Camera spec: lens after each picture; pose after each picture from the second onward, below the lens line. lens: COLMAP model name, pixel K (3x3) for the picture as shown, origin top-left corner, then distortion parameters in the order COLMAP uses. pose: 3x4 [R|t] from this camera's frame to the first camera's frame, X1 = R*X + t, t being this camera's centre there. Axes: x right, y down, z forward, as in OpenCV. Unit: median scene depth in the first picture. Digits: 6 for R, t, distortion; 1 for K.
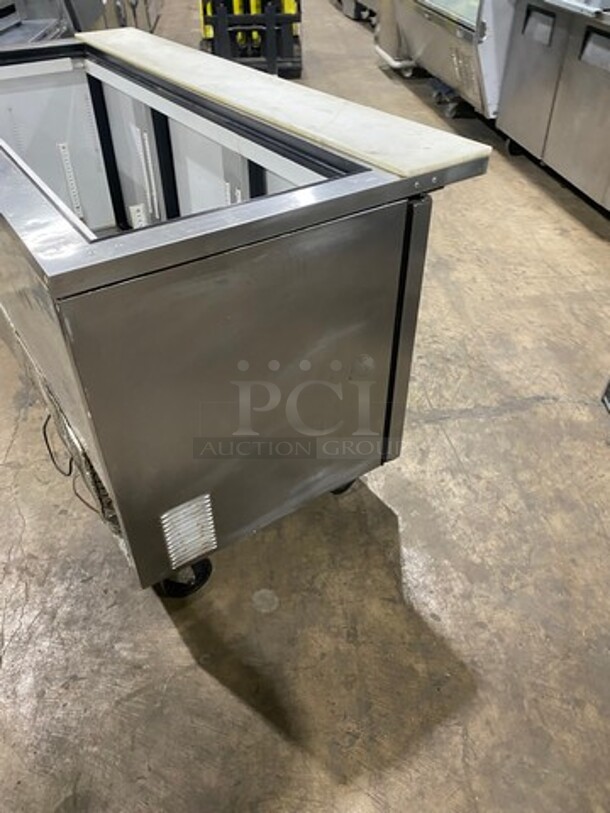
lens RADIAL K [[625.1, 0, 305.0], [0, 625.1, 406.5], [0, 0, 1]] dist [-0.004531, 0.001053]
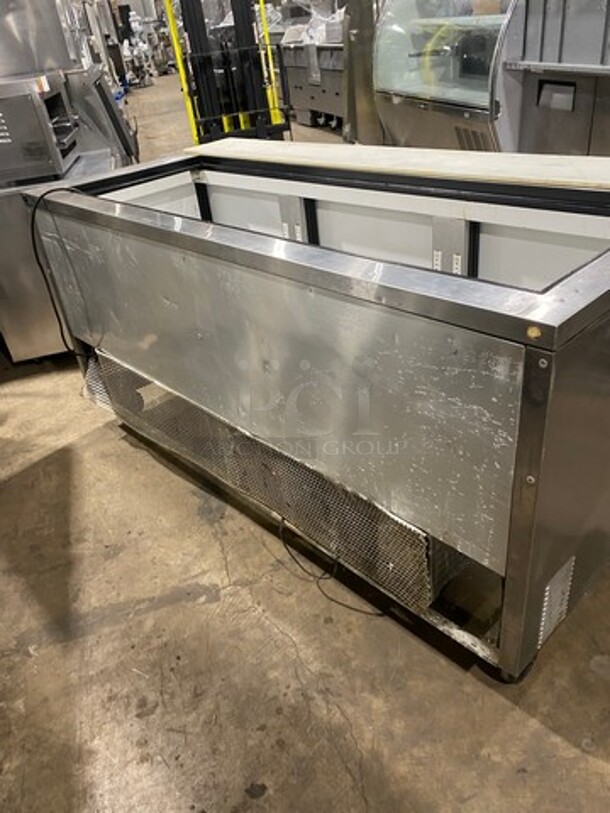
lens RADIAL K [[625.1, 0, 305.0], [0, 625.1, 406.5], [0, 0, 1]] dist [-0.004531, 0.001053]
pose [[0.980457, -0.171884, 0.095710, -0.256277], [0.184075, 0.973185, -0.137942, -0.008556], [-0.069434, 0.152864, 0.985805, 0.032193]]
